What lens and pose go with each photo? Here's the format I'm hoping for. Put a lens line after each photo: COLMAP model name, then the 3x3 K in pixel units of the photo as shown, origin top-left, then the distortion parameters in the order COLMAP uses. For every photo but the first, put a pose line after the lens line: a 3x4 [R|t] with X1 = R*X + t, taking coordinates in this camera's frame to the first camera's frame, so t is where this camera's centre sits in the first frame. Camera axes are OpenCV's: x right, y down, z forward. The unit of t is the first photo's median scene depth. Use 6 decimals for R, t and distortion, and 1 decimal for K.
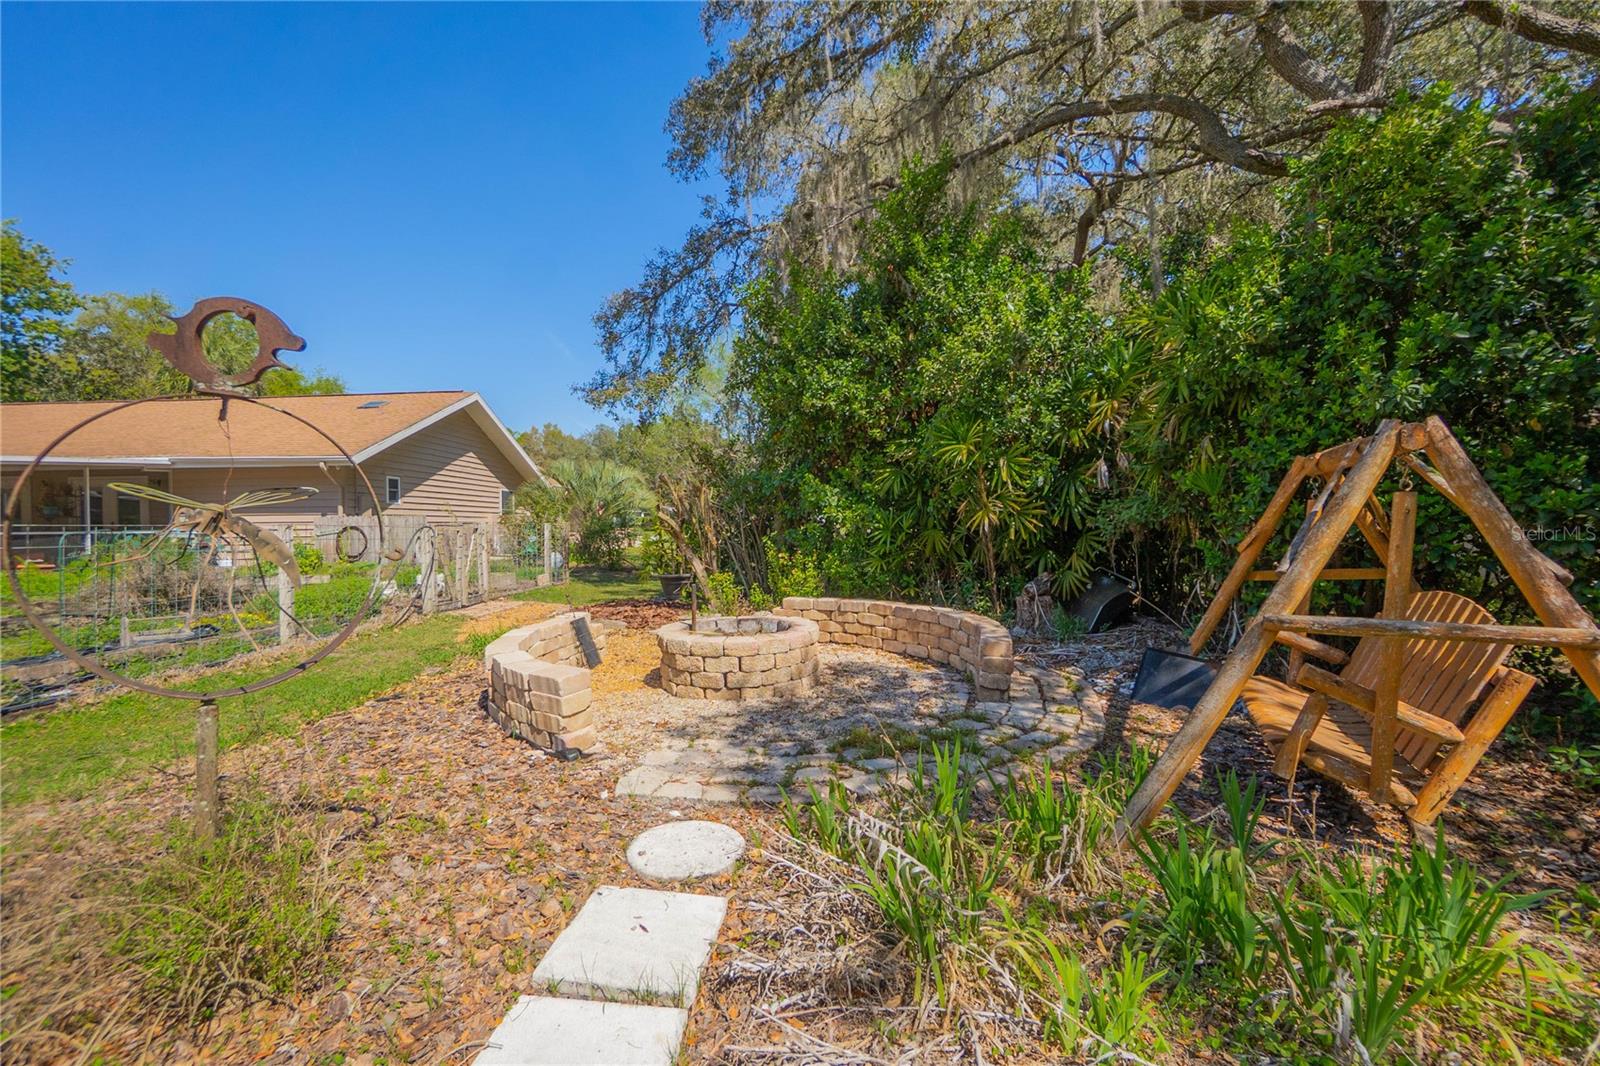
lens RADIAL K [[720.0, 0, 798.9], [0, 720.0, 531.2], [0, 0, 1]] dist [-0.036902, 0.004617]
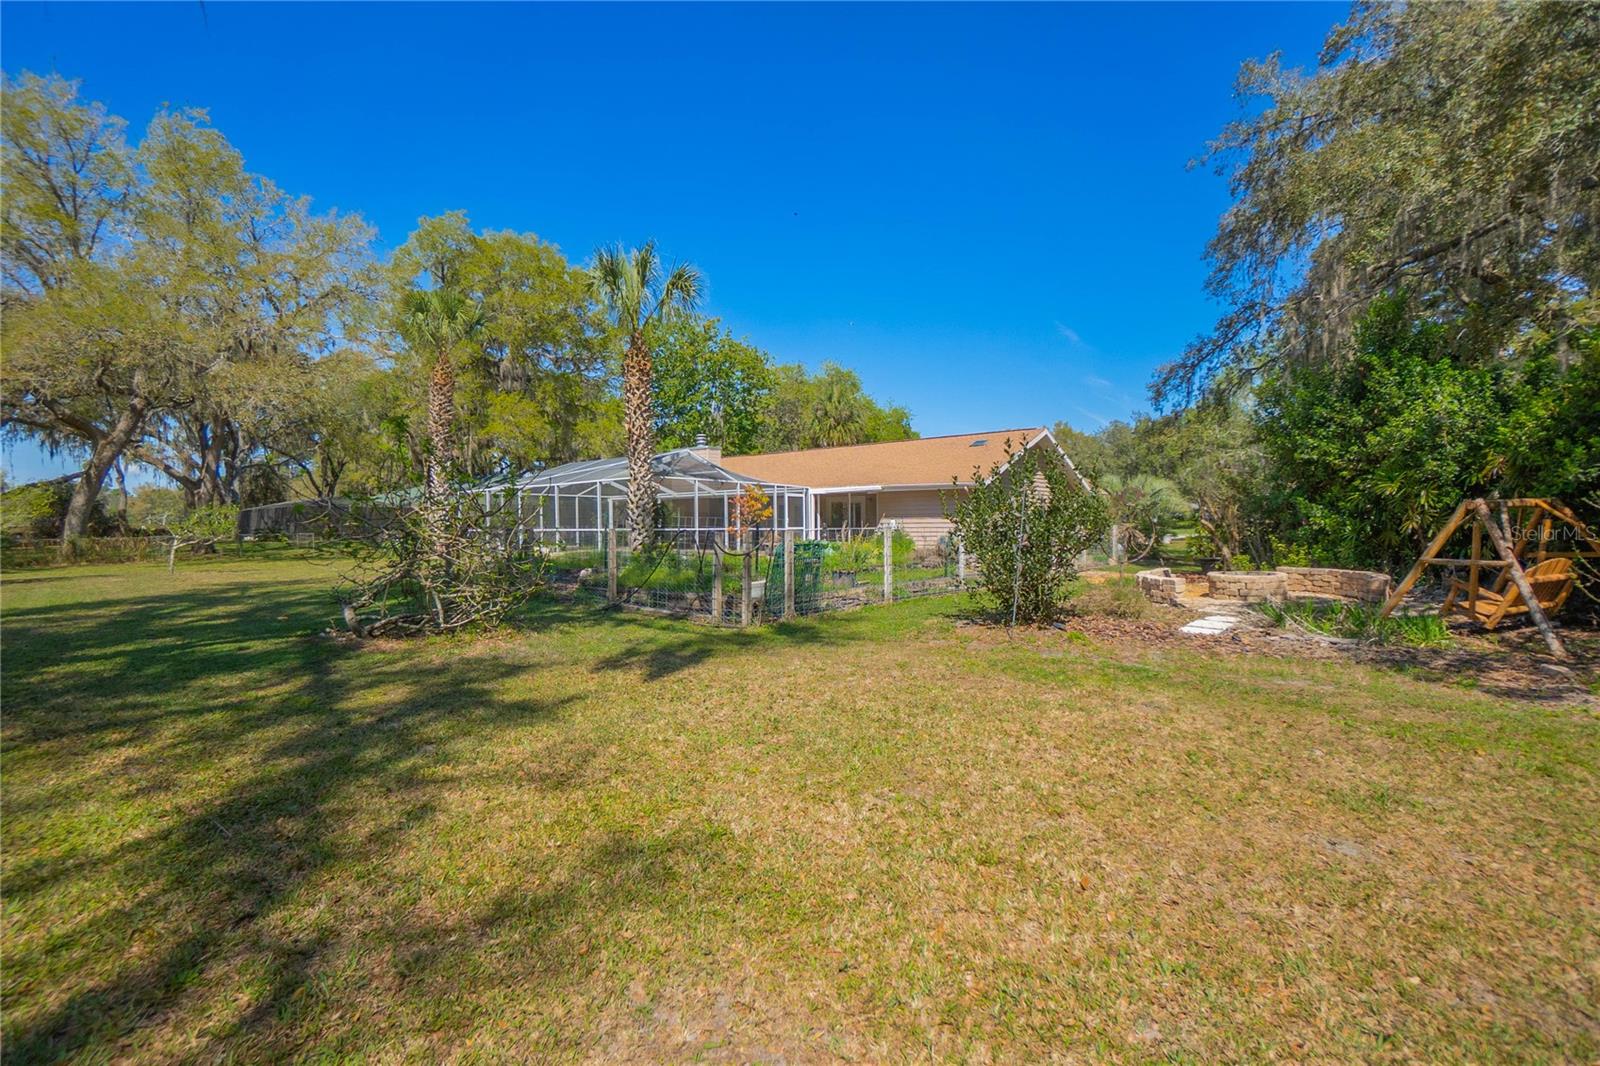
lens RADIAL K [[720.0, 0, 802.5], [0, 720.0, 532.0], [0, 0, 1]] dist [-0.036902, 0.004617]
pose [[0.780443, 0.009180, -0.625160, 0.136880], [-0.006551, 0.999957, 0.006505, -0.001662], [0.625193, -0.000982, 0.780470, -1.001467]]
